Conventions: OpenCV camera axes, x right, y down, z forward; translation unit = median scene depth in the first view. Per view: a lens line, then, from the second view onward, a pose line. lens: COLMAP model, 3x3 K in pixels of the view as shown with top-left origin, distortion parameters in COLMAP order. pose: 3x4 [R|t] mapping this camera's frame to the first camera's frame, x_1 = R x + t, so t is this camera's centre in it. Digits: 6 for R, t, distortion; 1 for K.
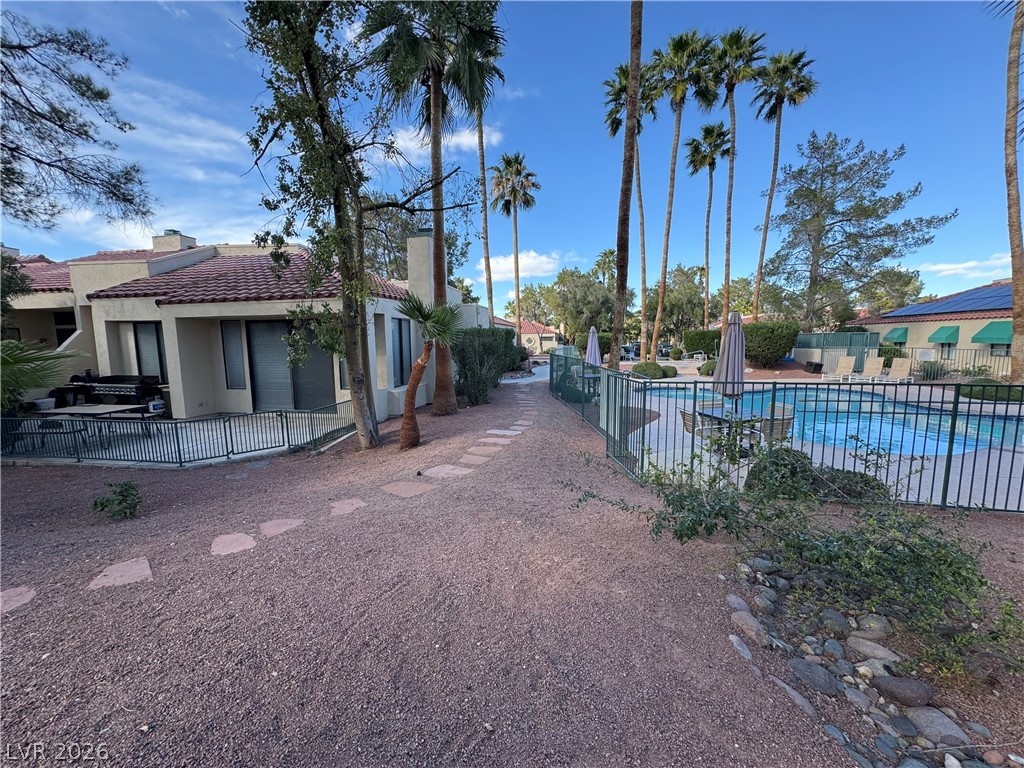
lens RADIAL K [[404.5, 0, 512.6], [0, 404.5, 390.3], [0, 0, 1]] dist [0.003515, 0.000770]
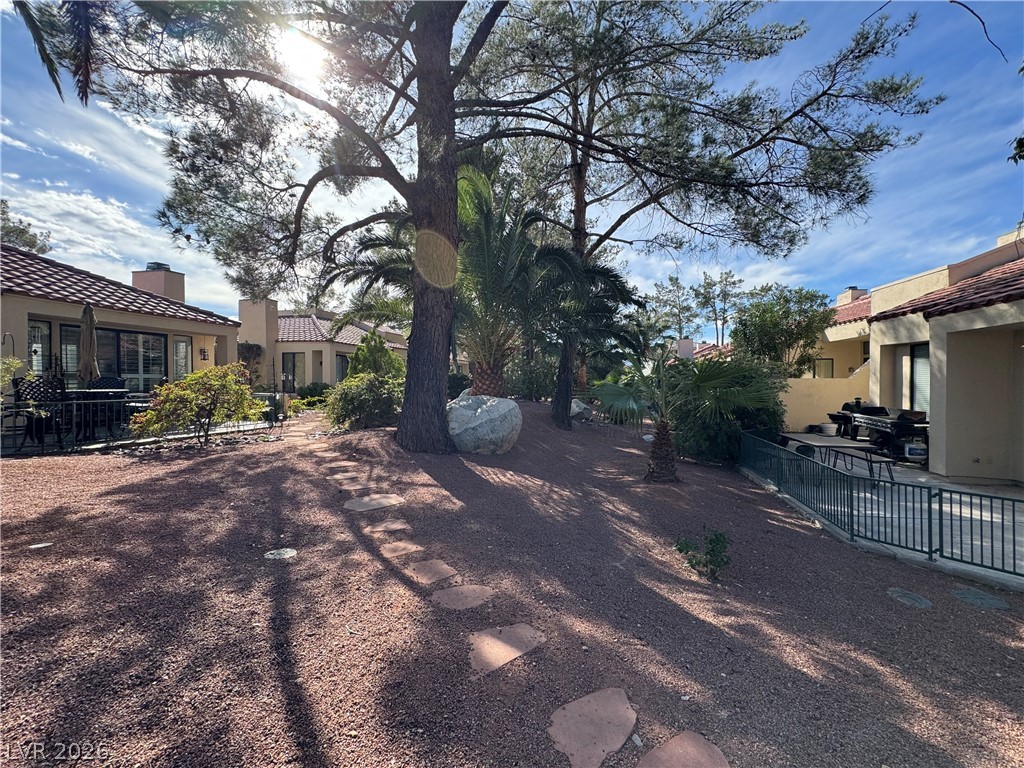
lens RADIAL K [[404.5, 0, 512.1], [0, 404.5, 383.2], [0, 0, 1]] dist [0.003515, 0.000770]
pose [[-0.078505, 0.022639, -0.996657, -0.060563], [-0.119200, 0.992357, 0.031930, -0.024659], [0.989762, 0.121308, -0.075207, 0.331358]]
